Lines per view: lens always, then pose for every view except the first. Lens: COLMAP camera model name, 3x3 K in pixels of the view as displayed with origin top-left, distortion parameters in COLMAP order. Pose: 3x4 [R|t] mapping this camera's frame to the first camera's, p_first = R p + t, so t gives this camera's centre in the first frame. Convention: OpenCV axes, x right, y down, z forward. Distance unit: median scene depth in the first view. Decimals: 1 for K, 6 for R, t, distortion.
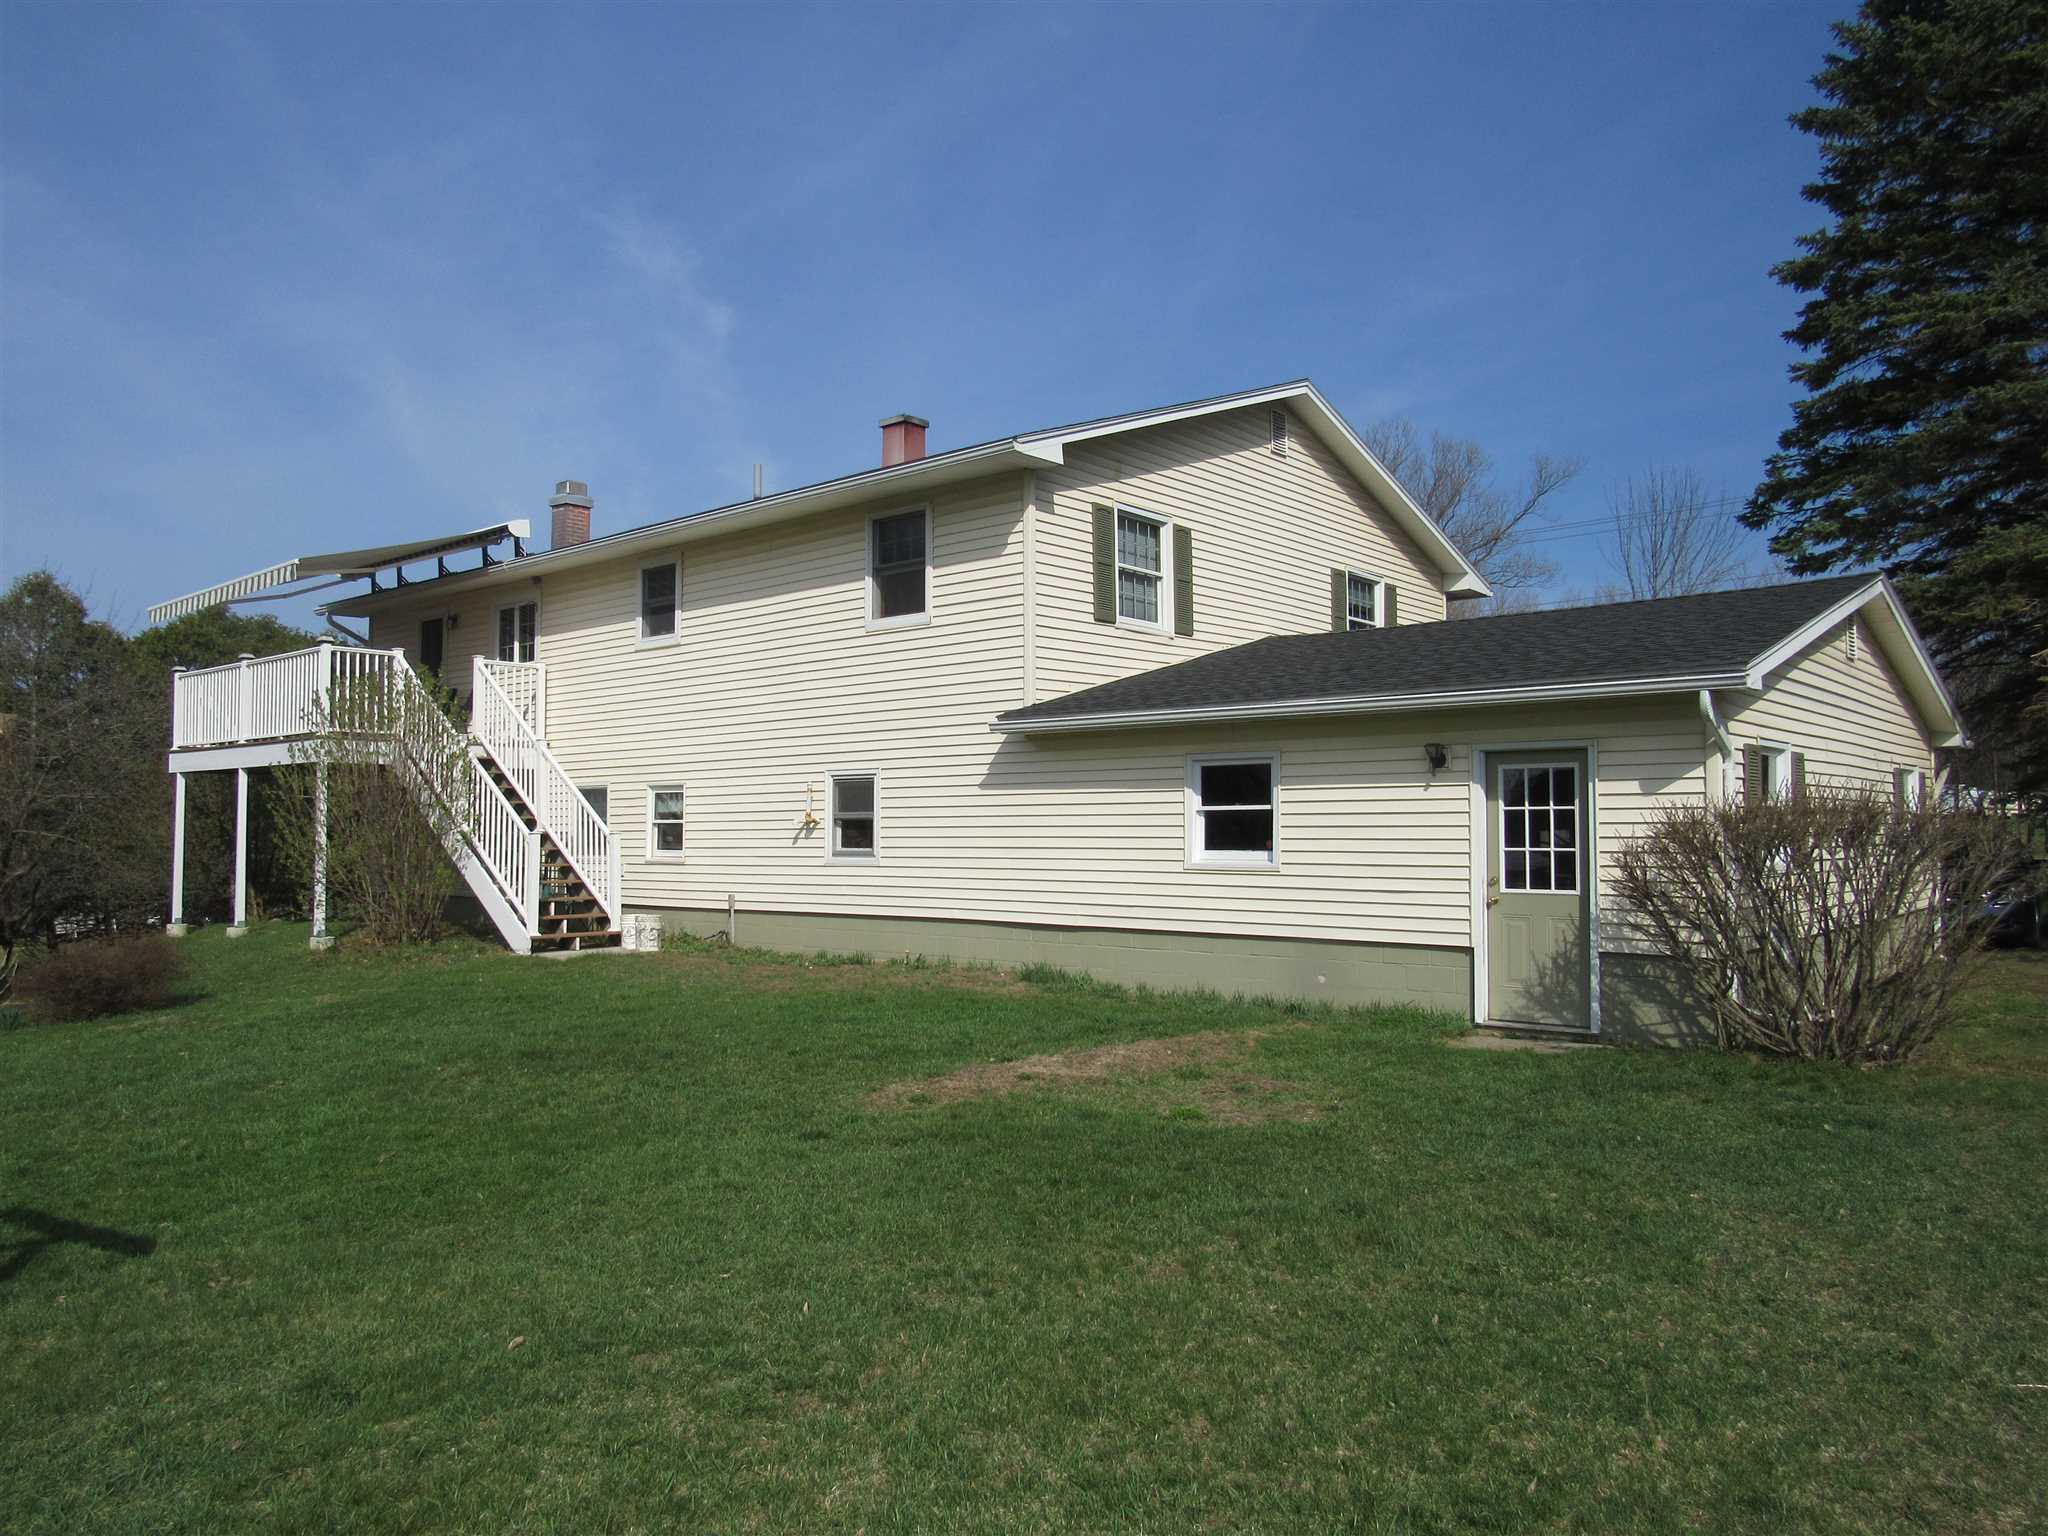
lens RADIAL K [[1452.5, 0, 1018.7], [0, 1452.5, 772.6], [0, 0, 1]] dist [-0.049546, -0.000255]
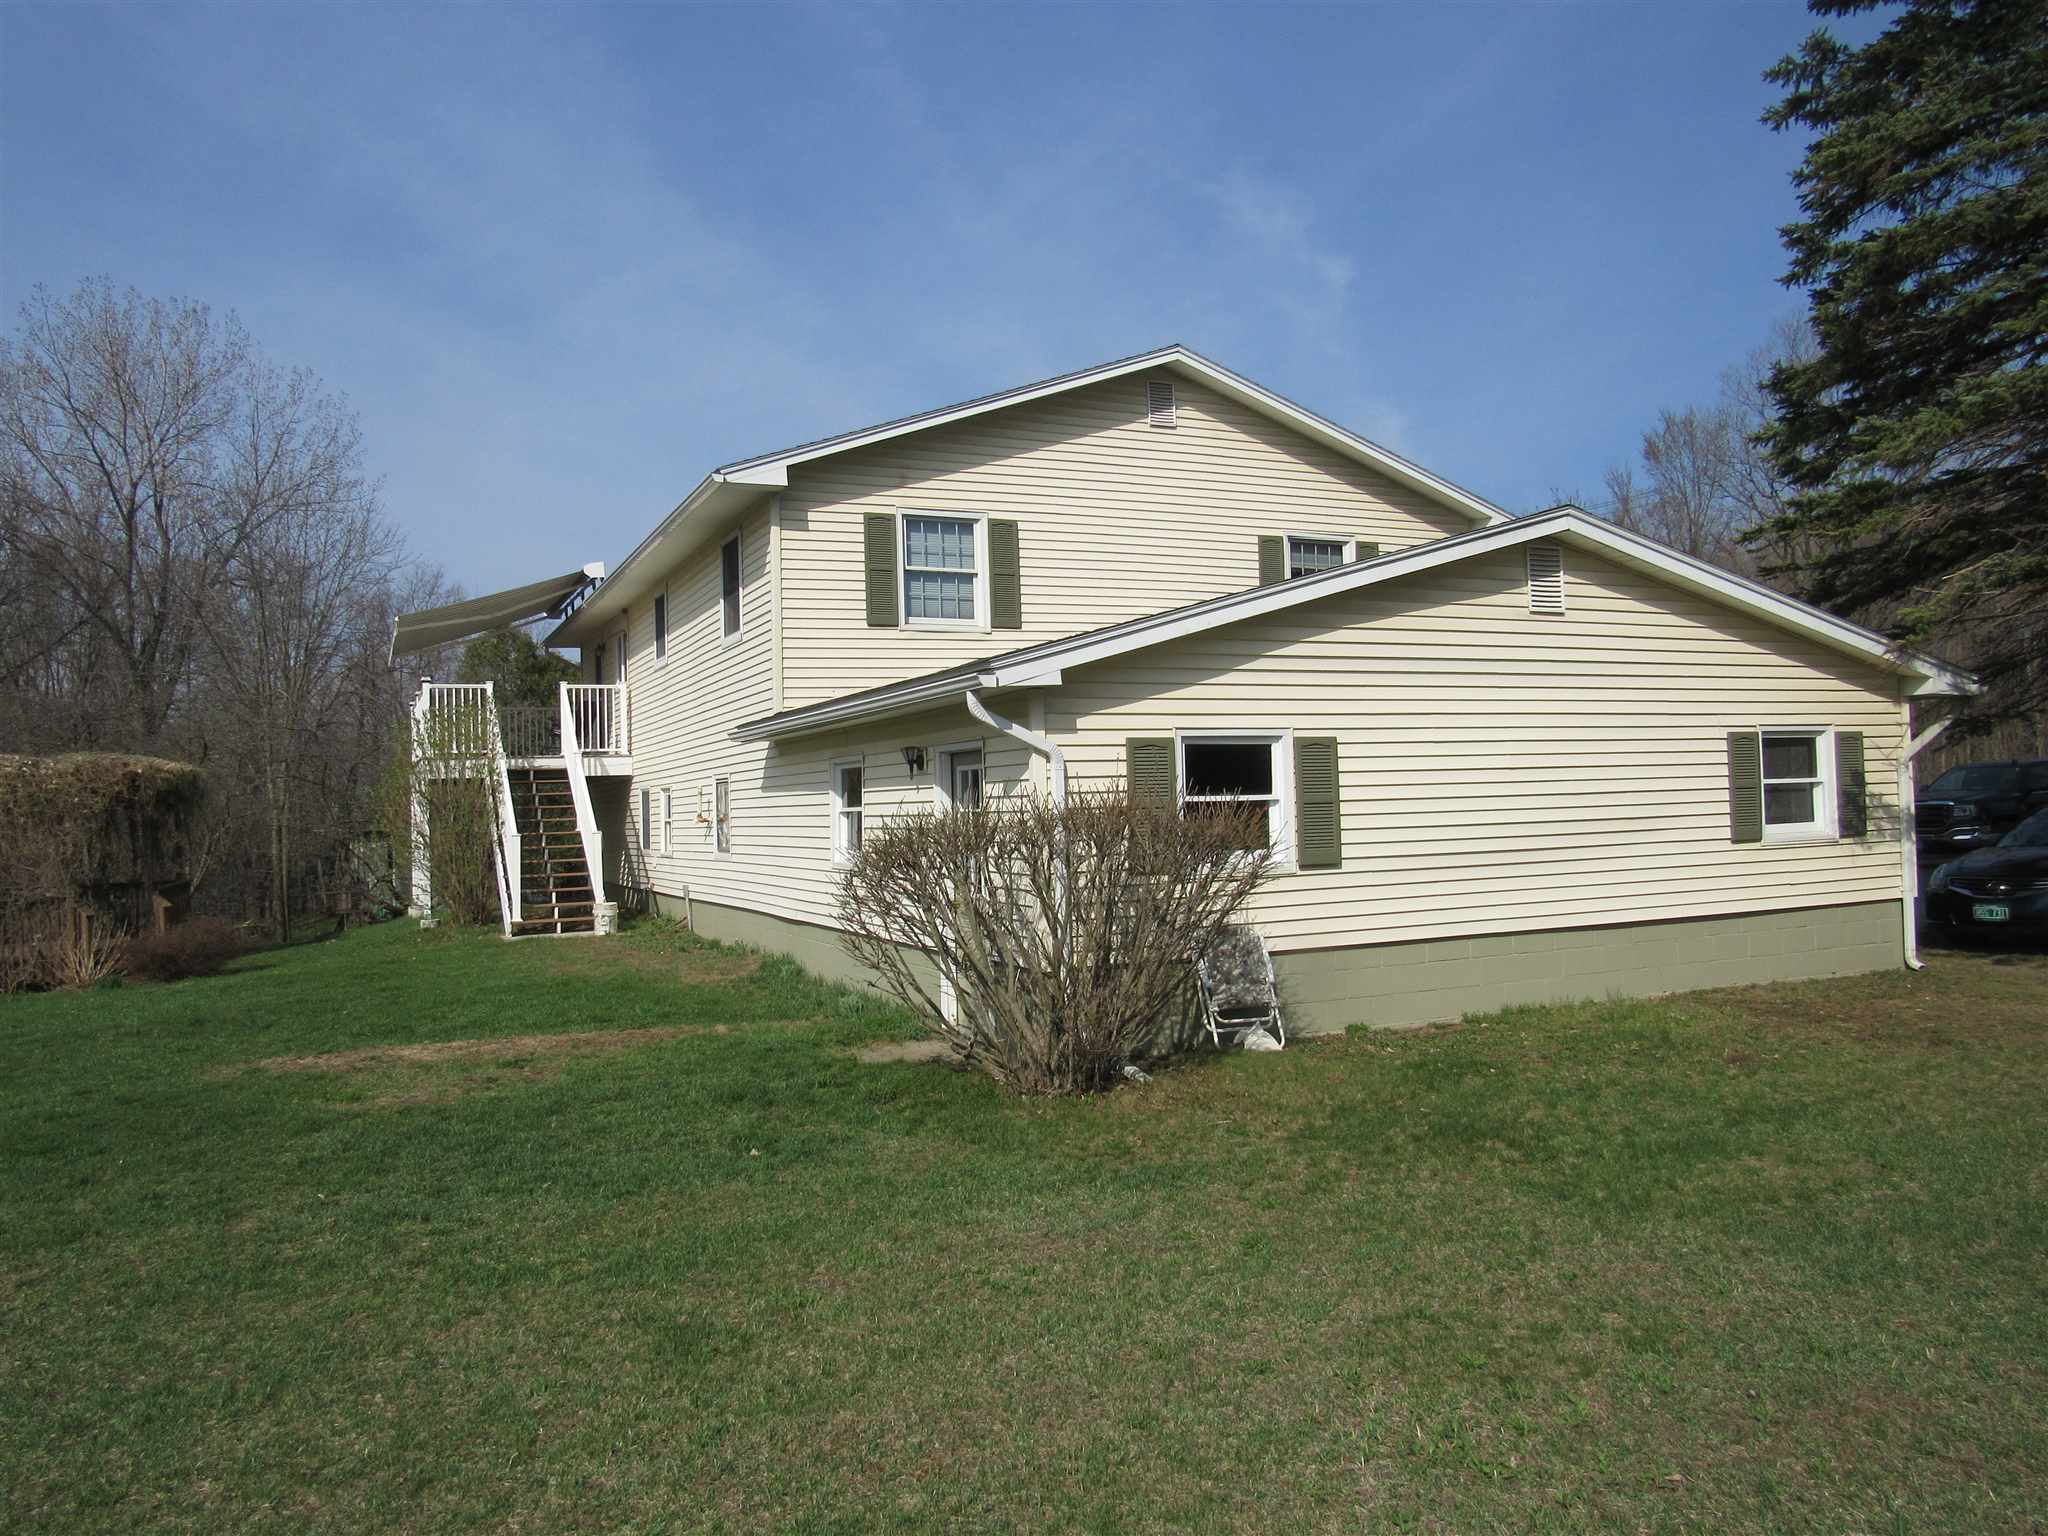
lens RADIAL K [[1452.5, 0, 1019.9], [0, 1452.5, 765.1], [0, 0, 1]] dist [-0.049546, -0.000255]
pose [[0.909121, -0.036230, -0.414953, 0.554732], [0.044518, 0.998955, 0.010314, -0.010250], [0.414146, -0.027849, 0.909784, 0.088552]]
